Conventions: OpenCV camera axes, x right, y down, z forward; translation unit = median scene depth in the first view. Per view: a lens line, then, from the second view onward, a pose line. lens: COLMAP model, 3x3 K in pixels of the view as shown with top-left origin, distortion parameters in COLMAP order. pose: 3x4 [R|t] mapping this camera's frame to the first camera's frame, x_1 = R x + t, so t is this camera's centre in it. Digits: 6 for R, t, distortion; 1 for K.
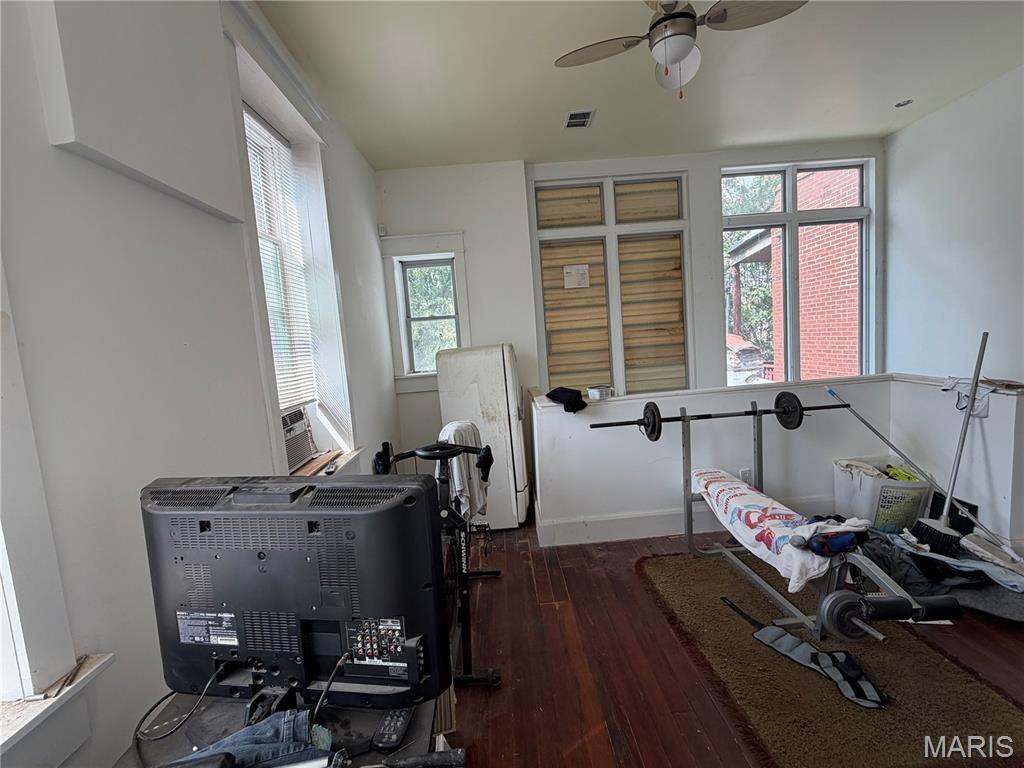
lens RADIAL K [[471.9, 0, 512.0], [0, 471.9, 384.0], [0, 0, 1]] dist [0.002182, 0.000273]
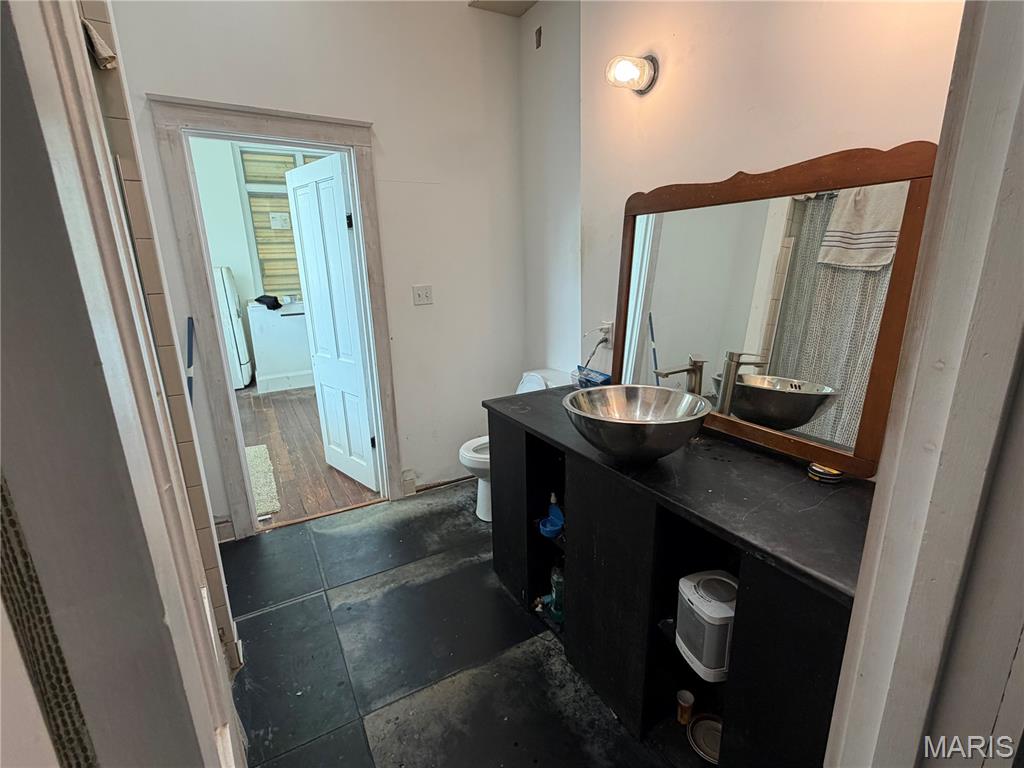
lens RADIAL K [[471.9, 0, 512.0], [0, 471.9, 384.0], [0, 0, 1]] dist [0.002182, 0.000273]
pose [[0.879922, -0.072597, 0.469539, 0.058652], [0.007428, 0.990239, 0.139182, 0.078857], [-0.475060, -0.118982, 0.871872, -0.758228]]
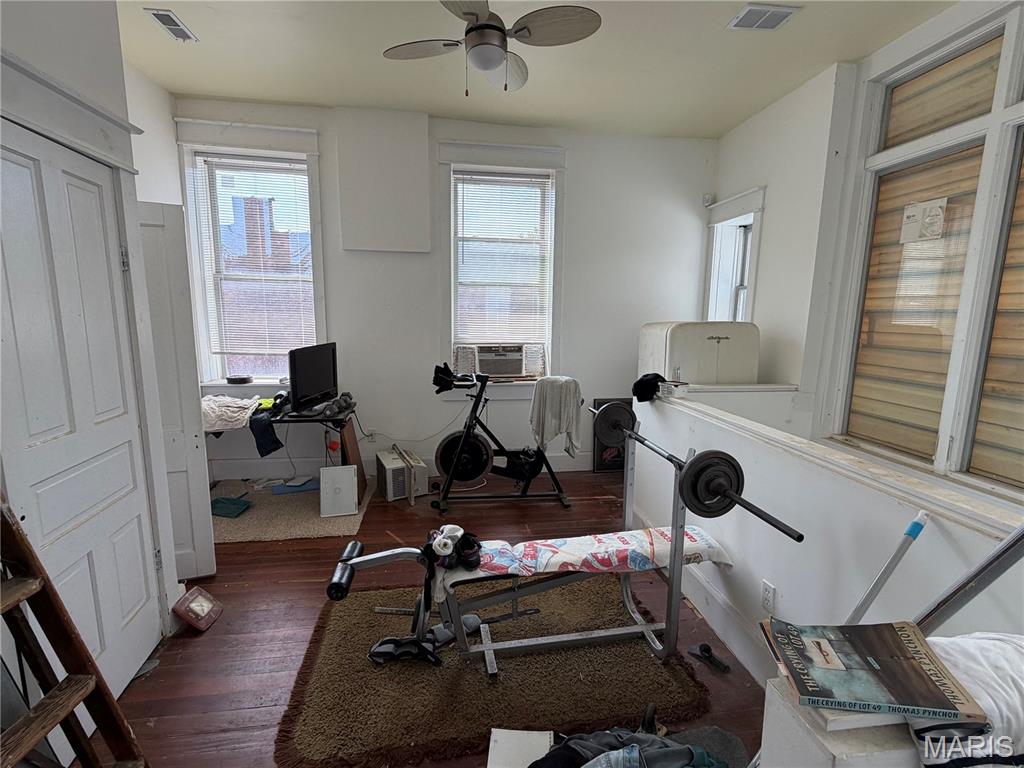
lens RADIAL K [[471.9, 0, 512.0], [0, 471.9, 384.0], [0, 0, 1]] dist [0.002182, 0.000273]
pose [[0.108714, 0.225586, -0.968139, 0.852905], [-0.115552, 0.970176, 0.213085, -0.121102], [0.987334, 0.088705, 0.131539, 0.537244]]
